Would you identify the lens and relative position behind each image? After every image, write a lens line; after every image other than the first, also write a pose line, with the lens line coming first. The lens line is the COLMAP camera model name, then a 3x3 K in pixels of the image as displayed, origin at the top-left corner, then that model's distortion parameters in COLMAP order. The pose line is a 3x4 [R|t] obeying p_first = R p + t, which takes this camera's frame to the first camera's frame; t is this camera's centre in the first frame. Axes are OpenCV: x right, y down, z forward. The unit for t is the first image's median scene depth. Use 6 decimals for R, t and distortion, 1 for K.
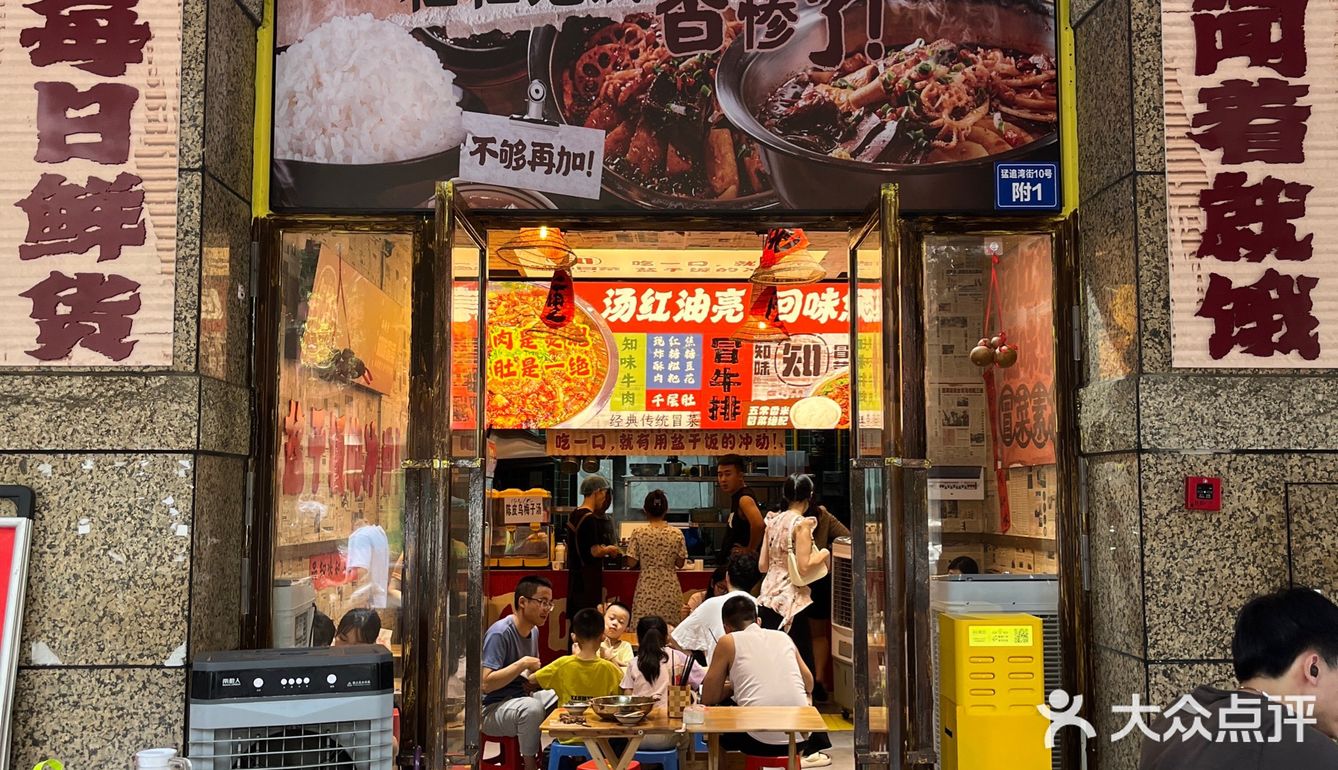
lens RADIAL K [[1394.2, 0, 669.0], [0, 1394.2, 385.0], [0, 0, 1]] dist [0.049045, -0.029493]
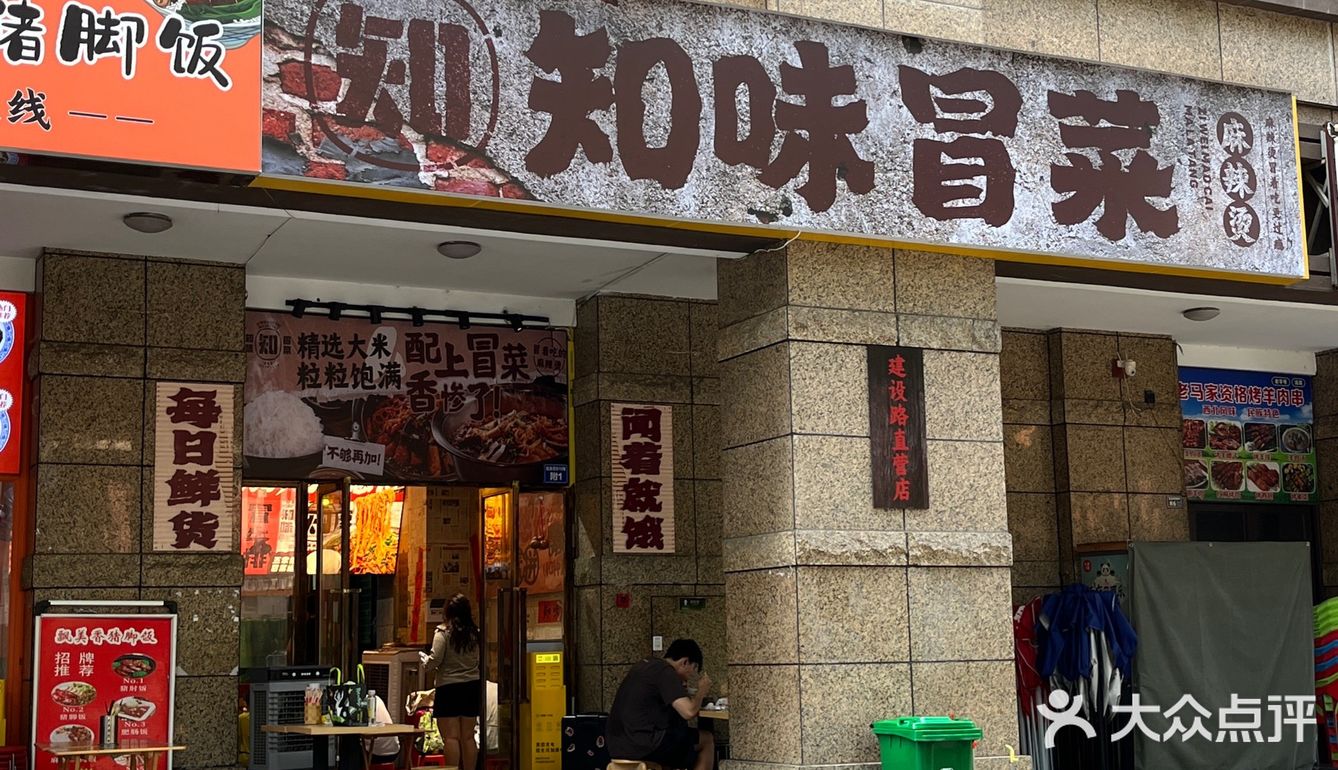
lens RADIAL K [[1625.3, 0, 669.0], [0, 1625.3, 385.0], [0, 0, 1]] dist [0.173362, -0.053887]
pose [[0.909849, 0.051297, 0.411757, -0.743137], [-0.017510, 0.996192, -0.085413, -0.059849], [-0.414570, 0.070503, 0.907282, -1.665718]]
